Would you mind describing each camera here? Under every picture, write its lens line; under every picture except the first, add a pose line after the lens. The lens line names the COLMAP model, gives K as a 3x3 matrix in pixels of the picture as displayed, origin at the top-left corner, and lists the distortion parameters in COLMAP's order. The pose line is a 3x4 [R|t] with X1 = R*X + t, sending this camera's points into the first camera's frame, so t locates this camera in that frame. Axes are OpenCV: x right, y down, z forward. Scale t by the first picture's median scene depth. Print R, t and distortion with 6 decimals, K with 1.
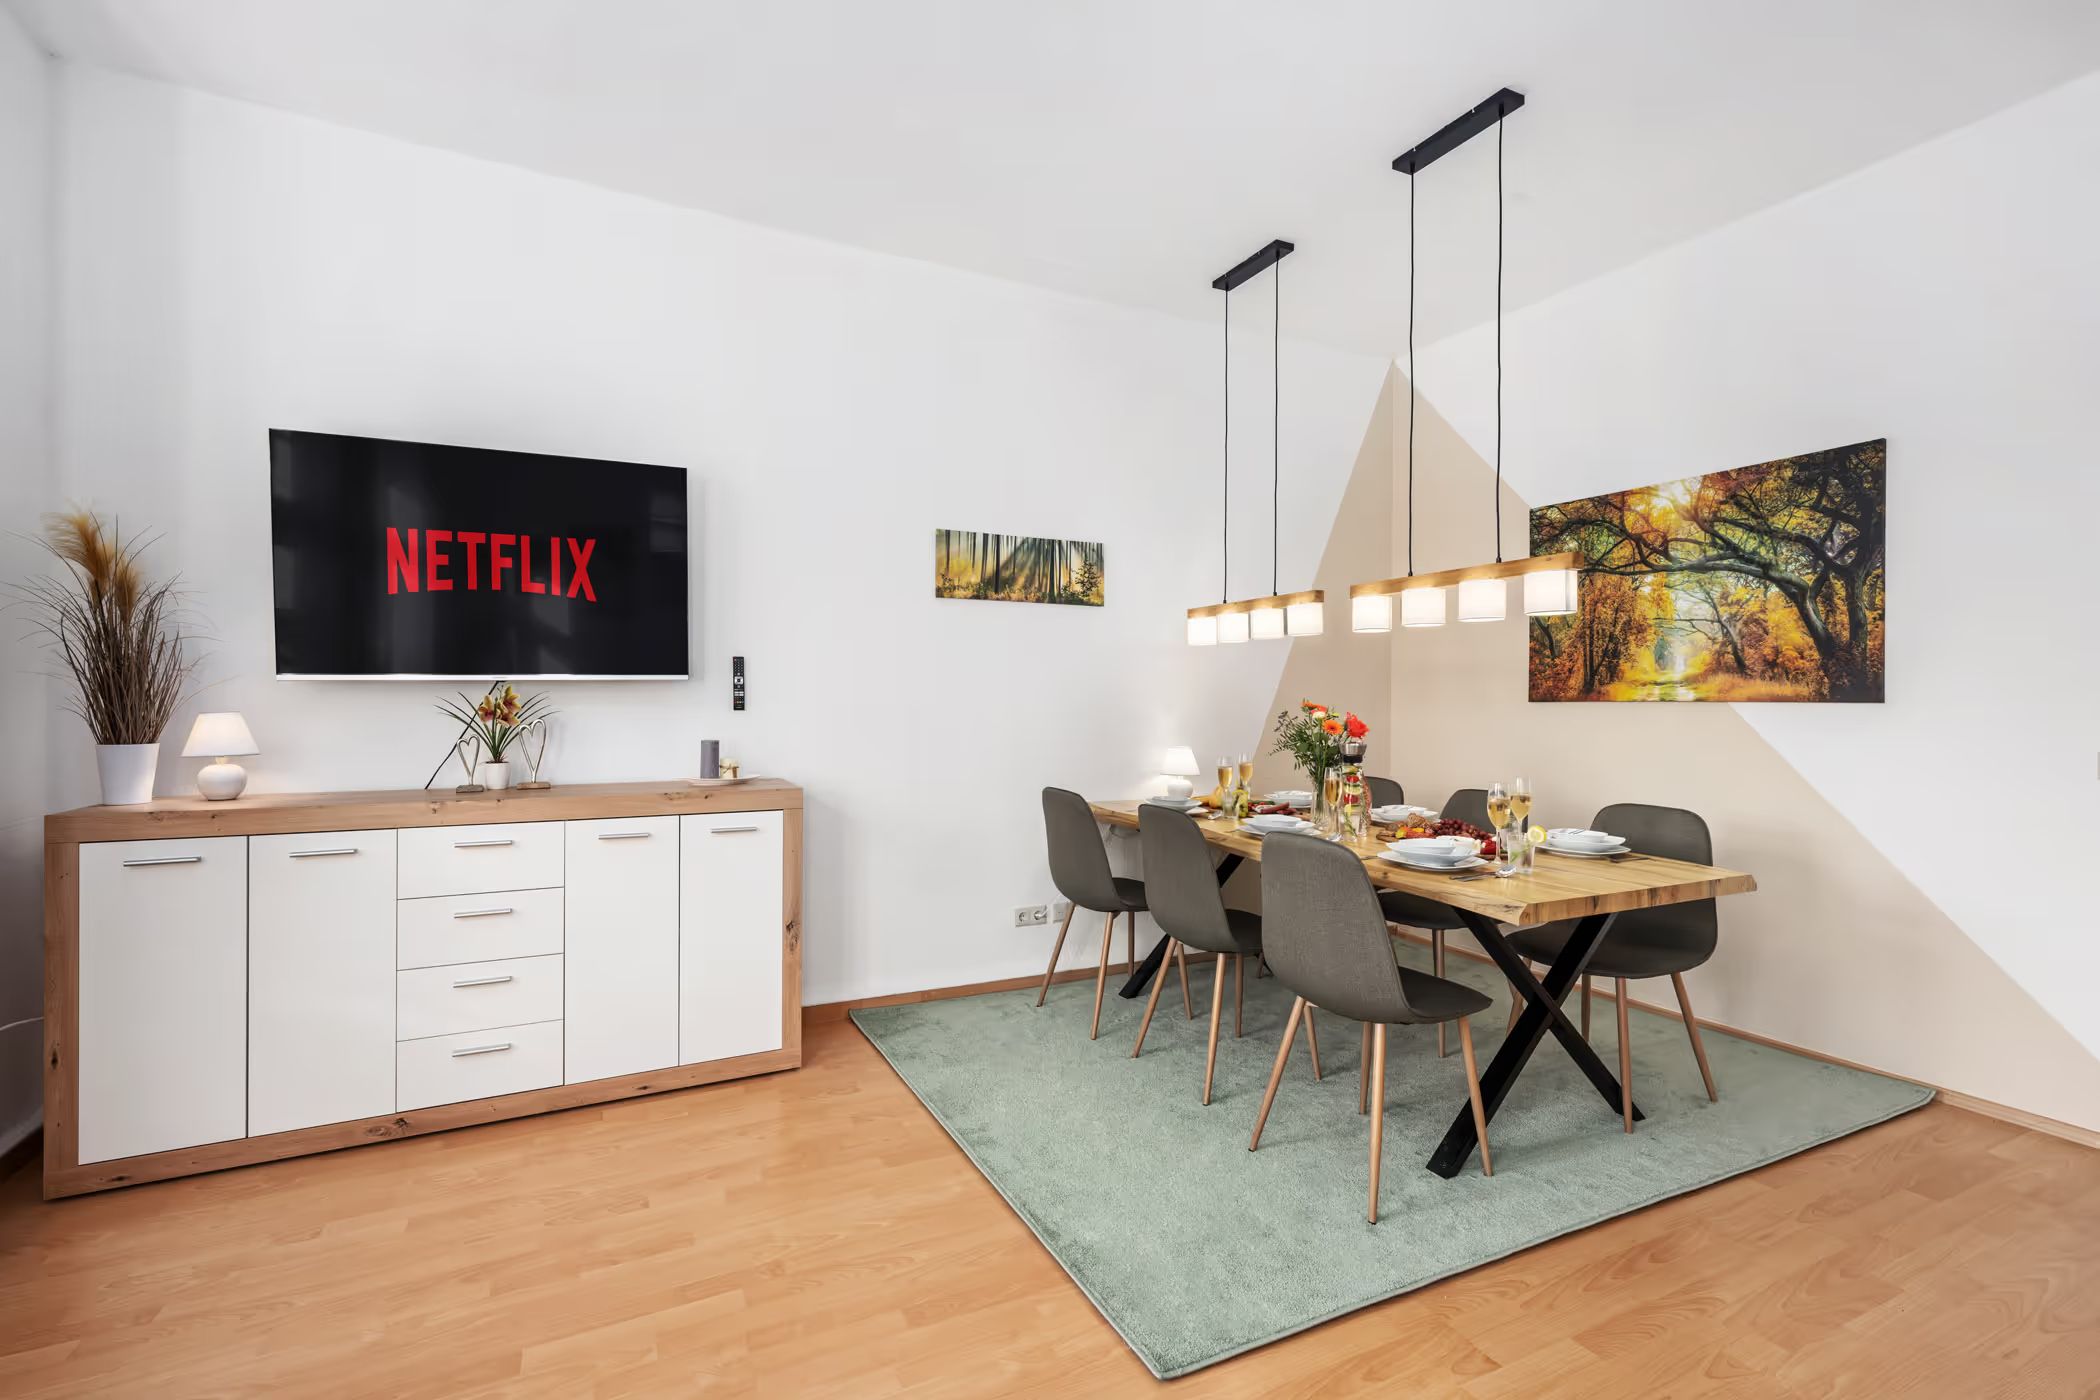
lens RADIAL K [[880.4, 0, 1050.1], [0, 880.4, 696.3], [0, 0, 1]] dist [0.016872, 0.000054]
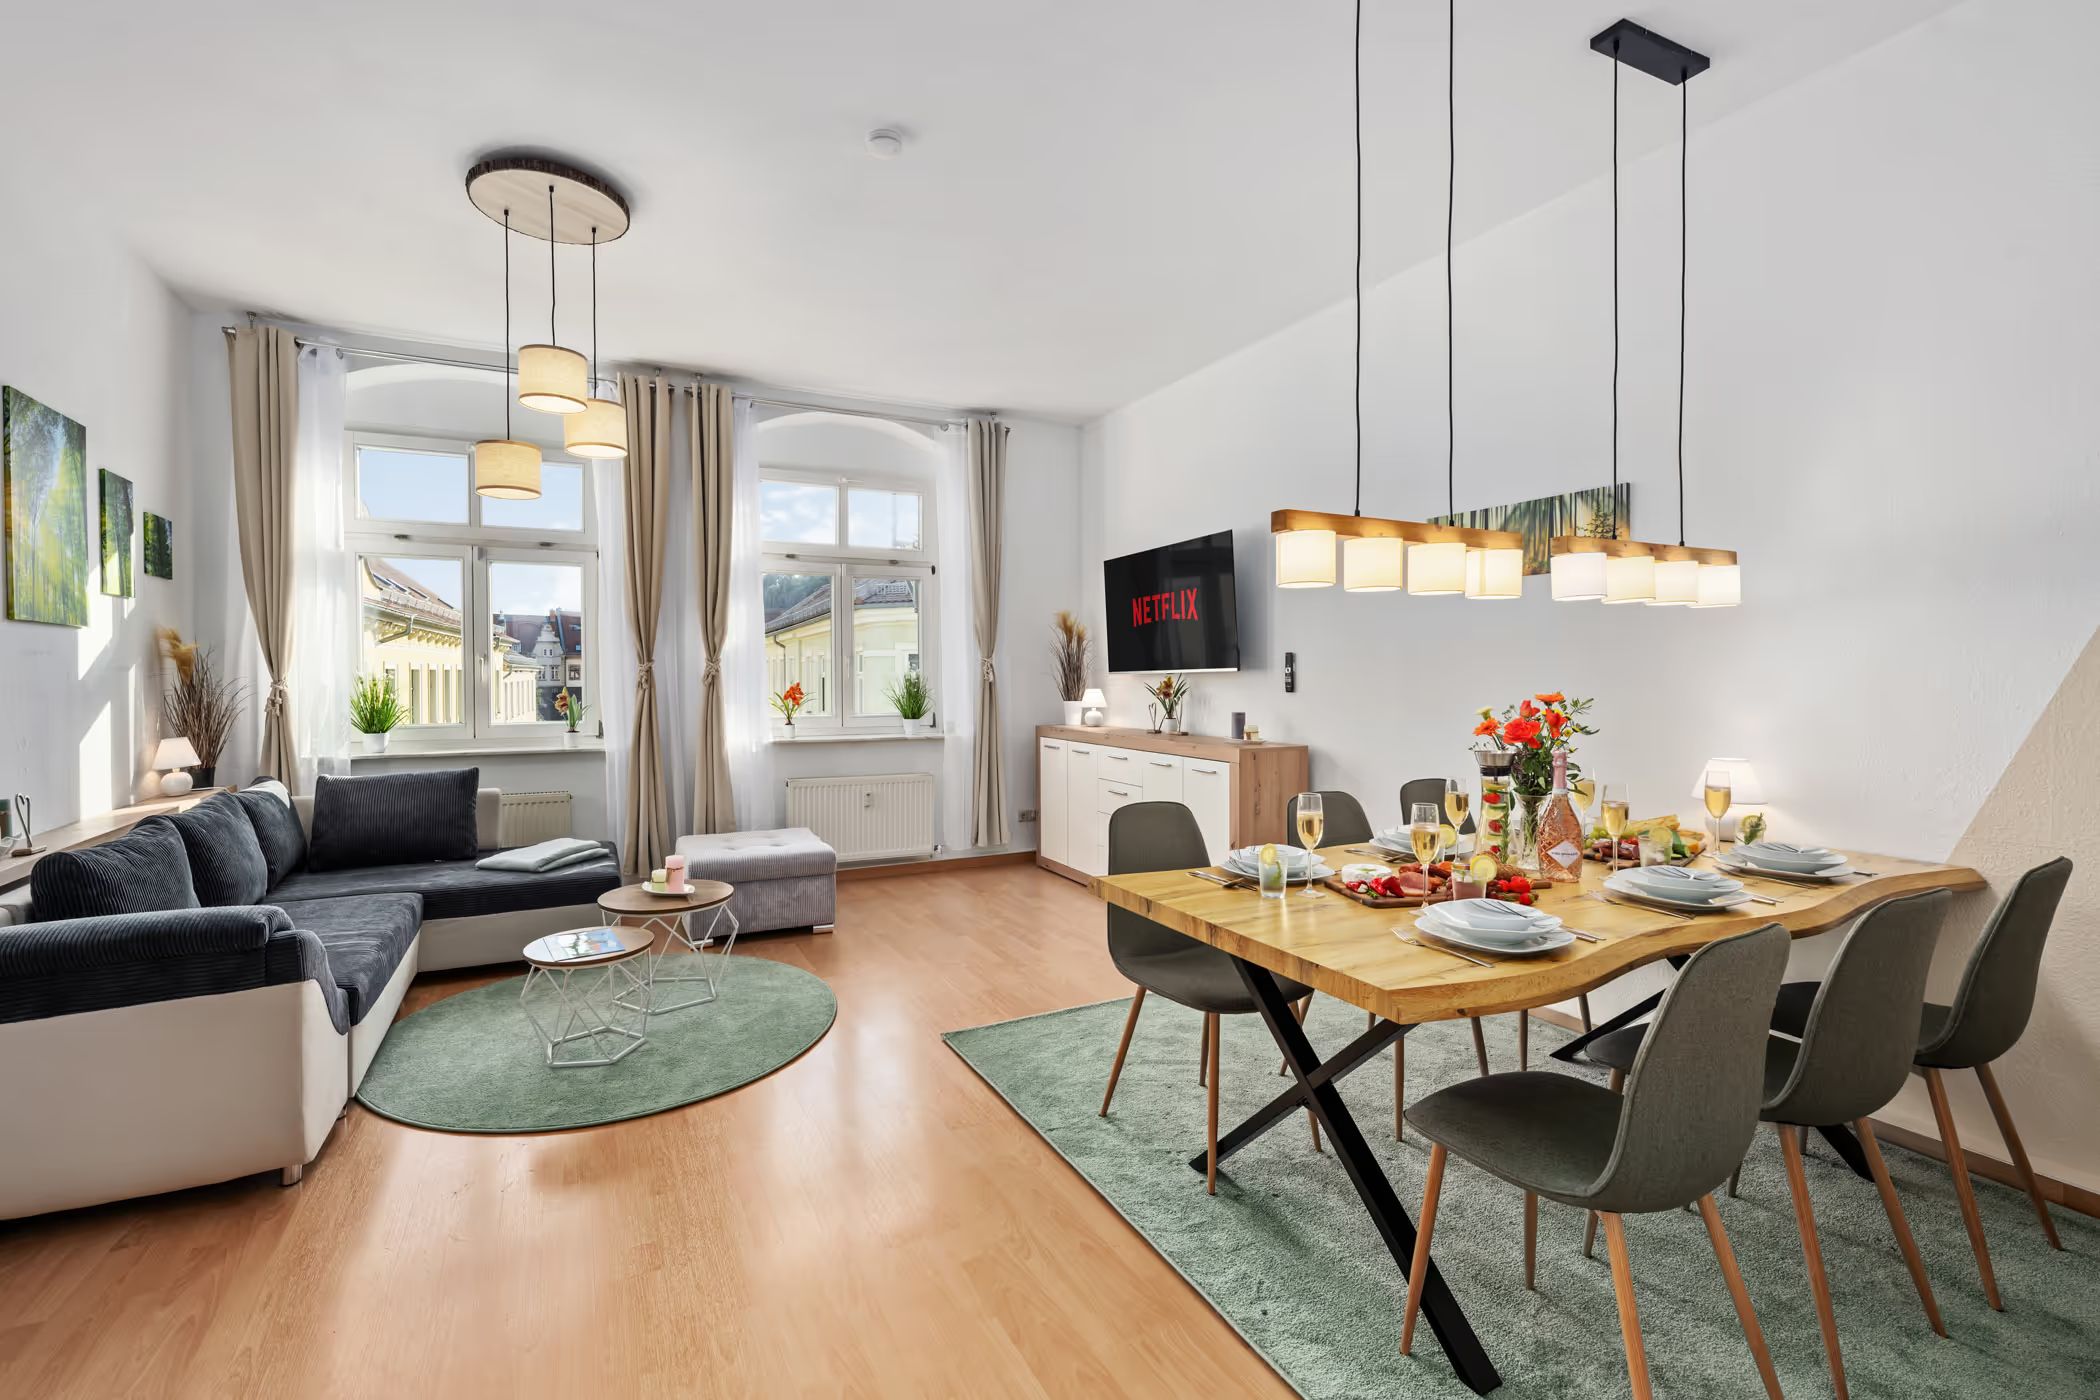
lens RADIAL K [[1001.2, 0, 1042.5], [0, 1001.2, 692.8], [0, 0, 1]] dist [0.000247, 0.000052]
pose [[0.001329, 0.014758, -0.999890, 1.430820], [0.002854, 0.999887, 0.014762, -0.008527], [0.999995, -0.002874, 0.001287, 0.757859]]
